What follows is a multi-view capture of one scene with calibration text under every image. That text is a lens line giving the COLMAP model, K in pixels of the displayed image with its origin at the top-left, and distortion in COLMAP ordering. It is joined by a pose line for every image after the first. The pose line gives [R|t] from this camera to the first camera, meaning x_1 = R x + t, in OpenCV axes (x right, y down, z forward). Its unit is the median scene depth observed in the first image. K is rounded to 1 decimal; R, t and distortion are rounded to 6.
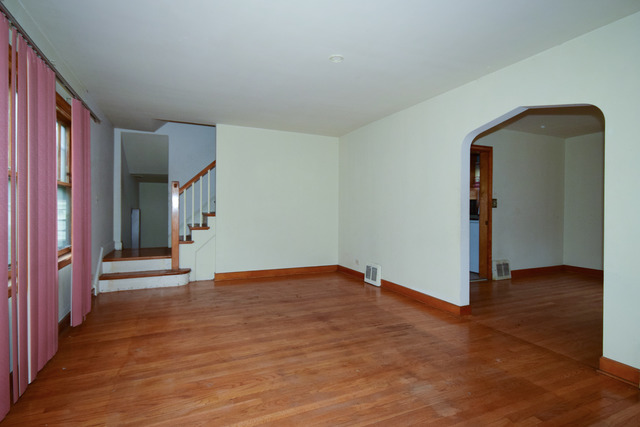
lens RADIAL K [[326.5, 0, 318.4], [0, 326.5, 211.6], [0, 0, 1]] dist [-0.001757, -0.001674]
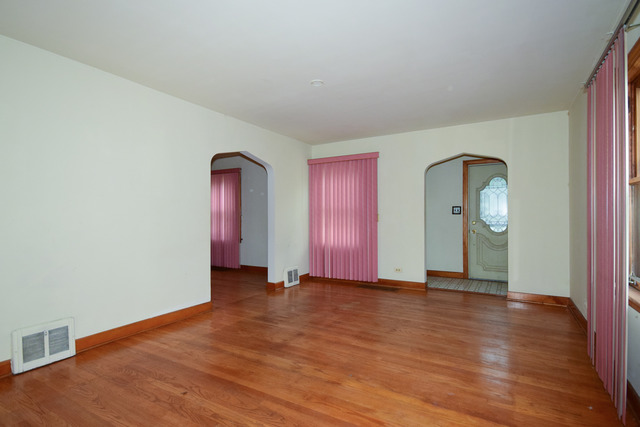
lens RADIAL K [[326.5, 0, 318.4], [0, 326.5, 213.9], [0, 0, 1]] dist [-0.001757, -0.001674]
pose [[-0.578508, 0.001400, 0.815675, -0.825705], [0.013854, 0.999871, 0.008109, -0.016388], [-0.815559, 0.015991, -0.578453, 1.587754]]
